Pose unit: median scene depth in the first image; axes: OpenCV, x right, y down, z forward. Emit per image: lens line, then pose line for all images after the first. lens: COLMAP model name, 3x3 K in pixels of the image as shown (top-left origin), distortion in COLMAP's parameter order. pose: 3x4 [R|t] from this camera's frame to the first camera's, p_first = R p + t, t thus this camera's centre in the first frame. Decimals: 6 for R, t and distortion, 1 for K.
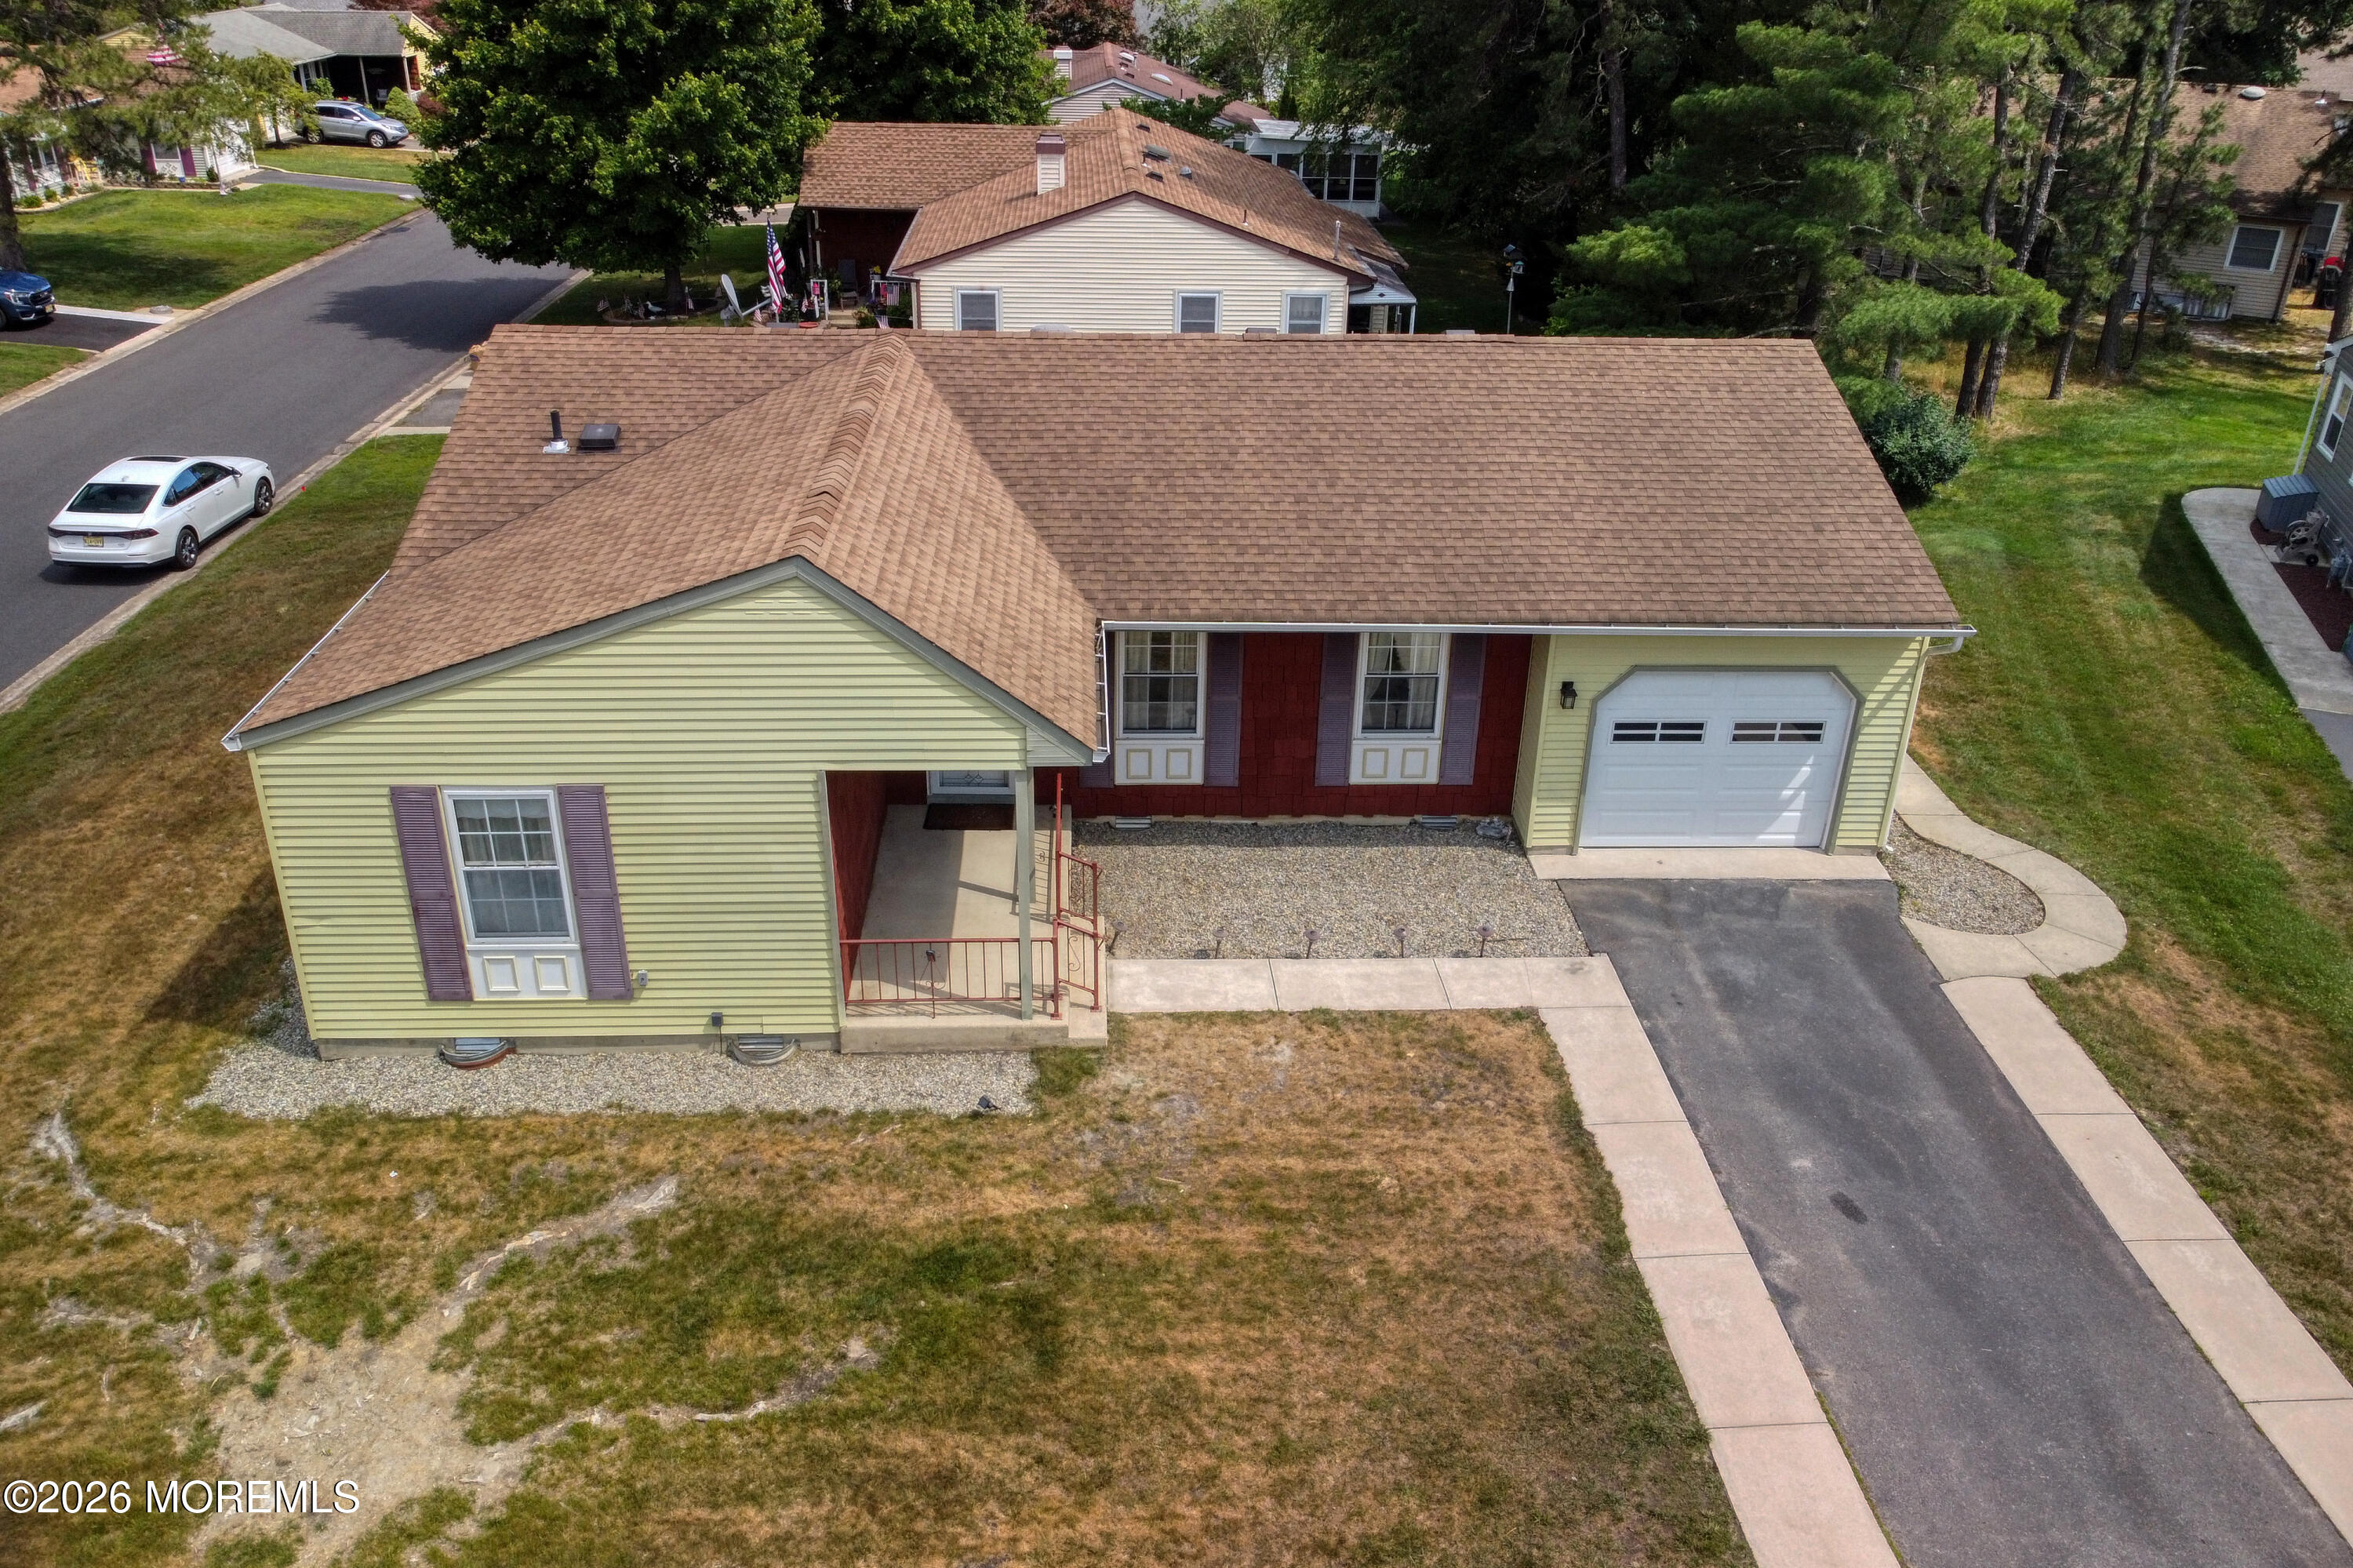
lens RADIAL K [[1759.8, 0, 1175.8], [0, 1759.8, 725.0], [0, 0, 1]] dist [-0.027069, 0.052537]
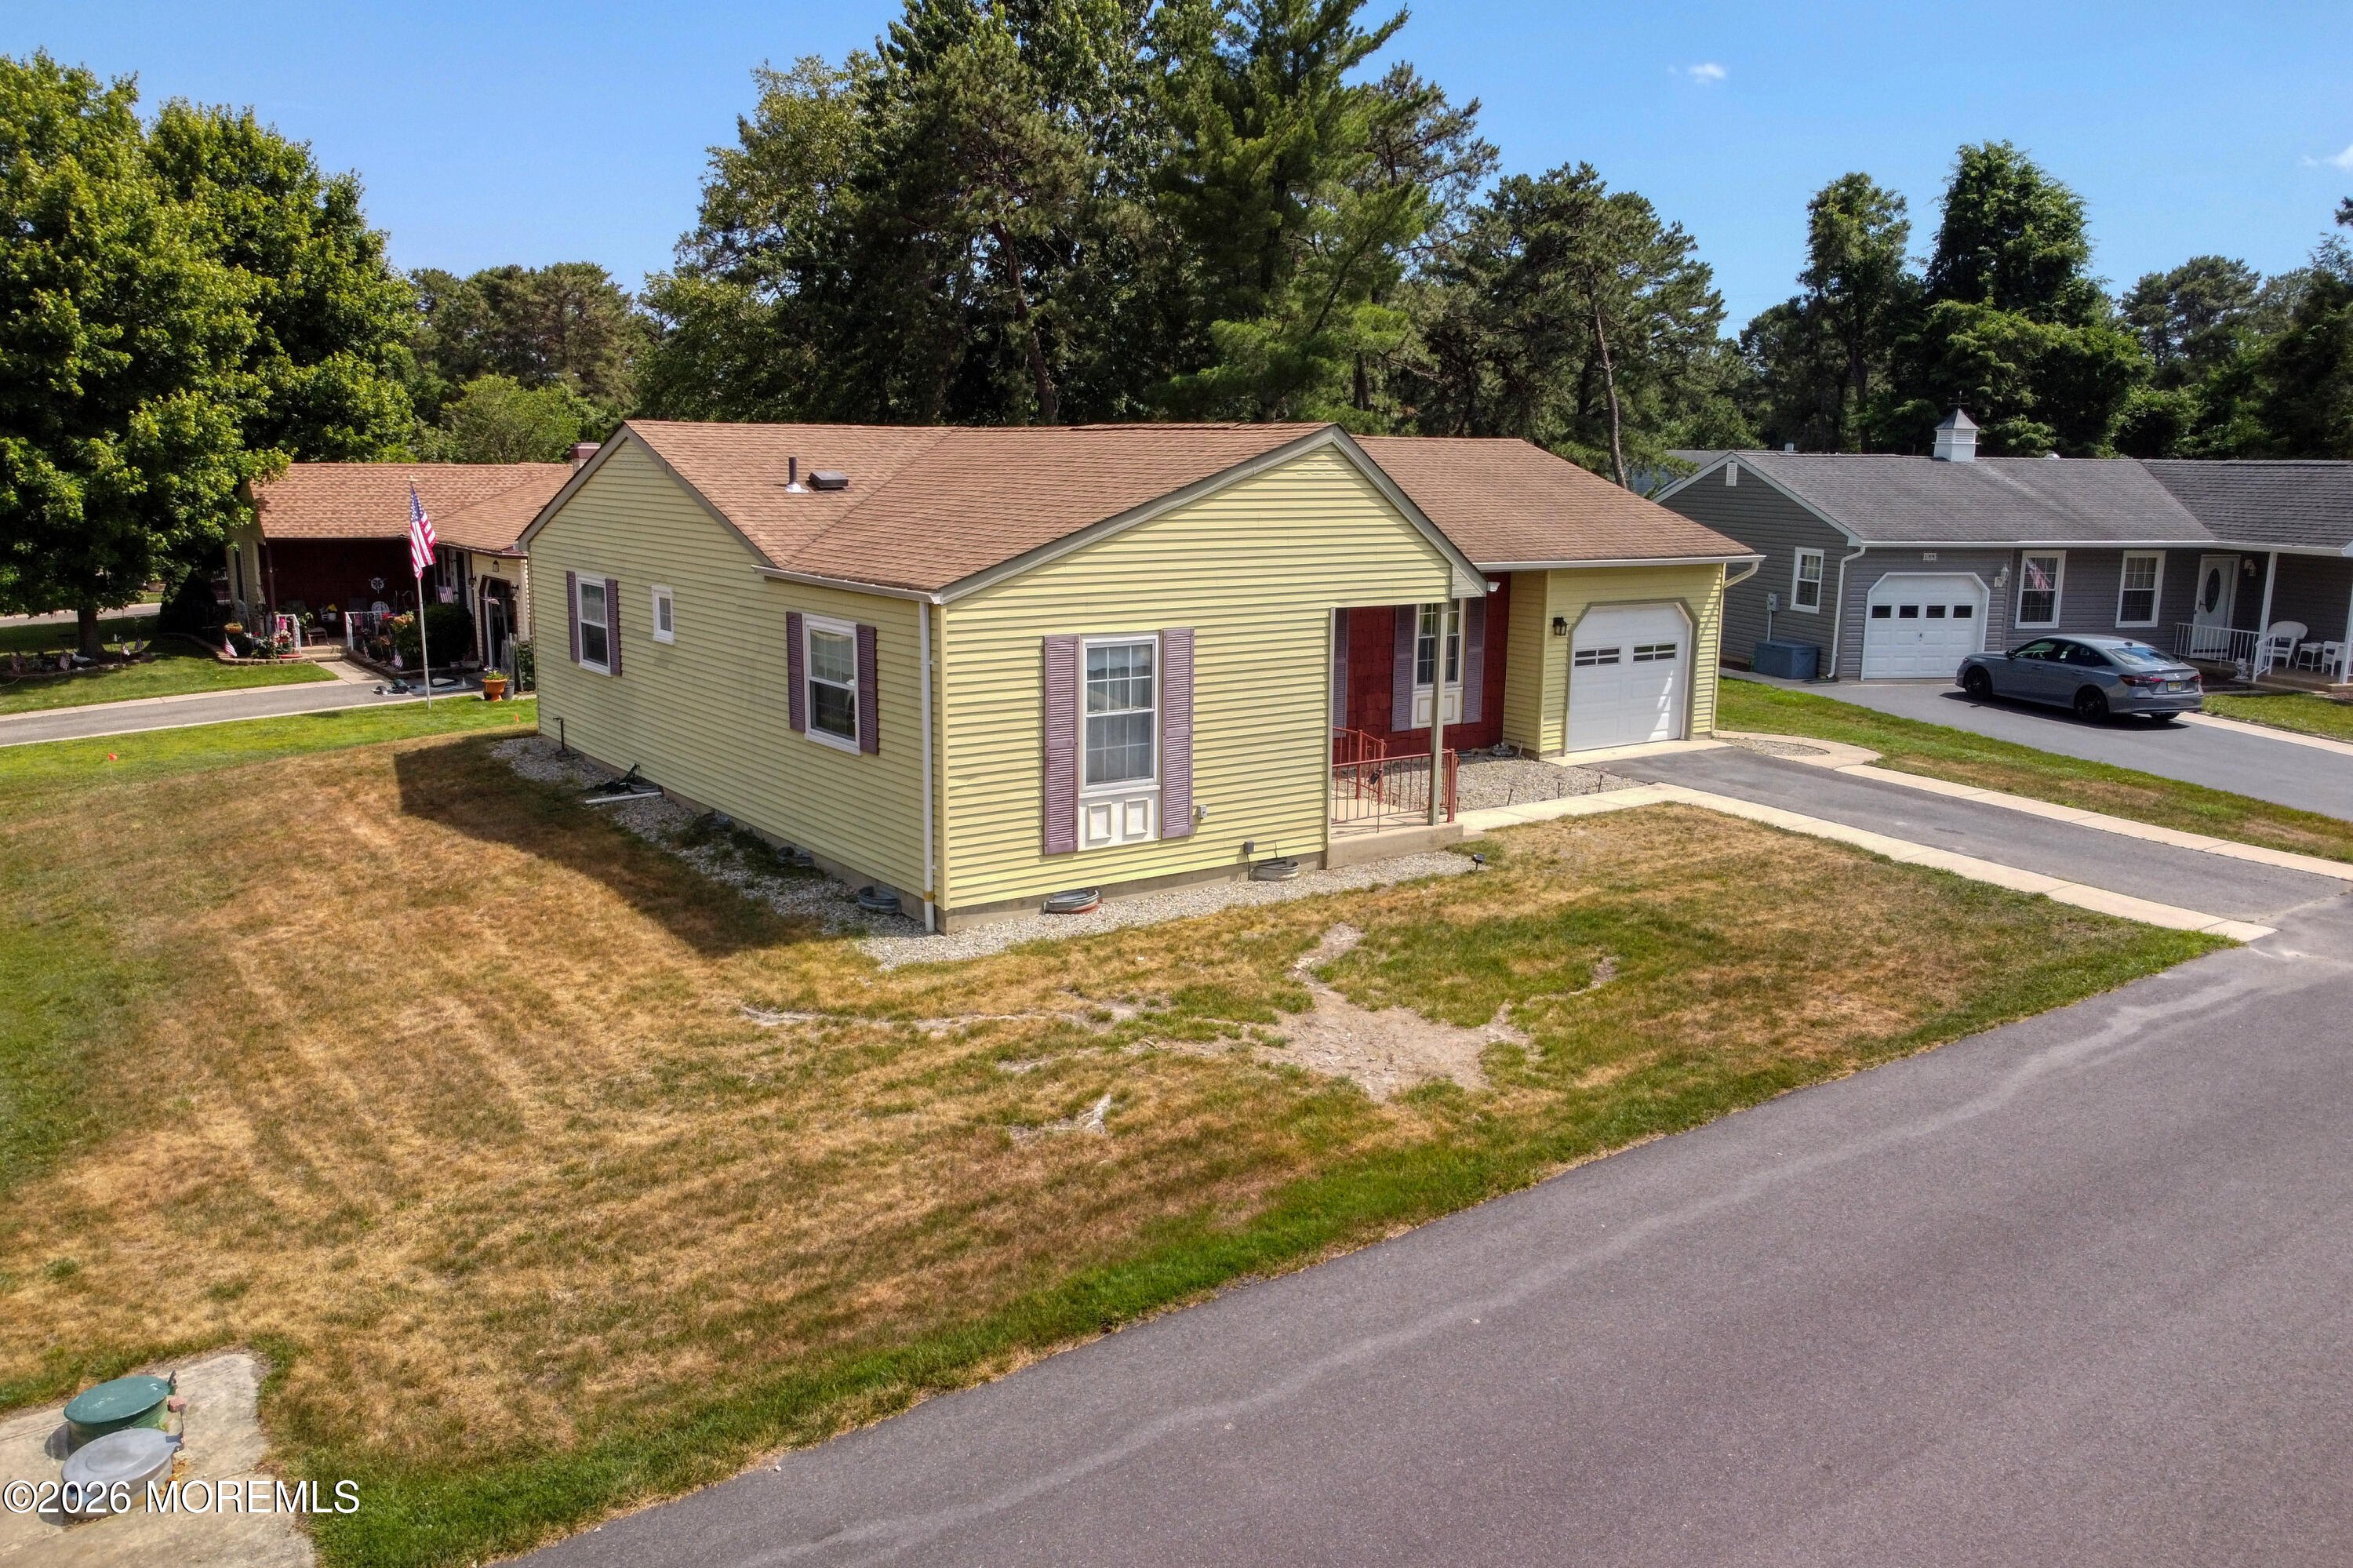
lens RADIAL K [[1695.3, 0, 1176.5], [0, 1695.3, 784.0], [0, 0, 1]] dist [-0.002788, 0.001570]
pose [[0.853069, -0.115195, 0.508923, -0.920541], [0.225309, 0.961037, -0.160138, 0.313464], [-0.470647, 0.251274, 0.845786, 0.053013]]
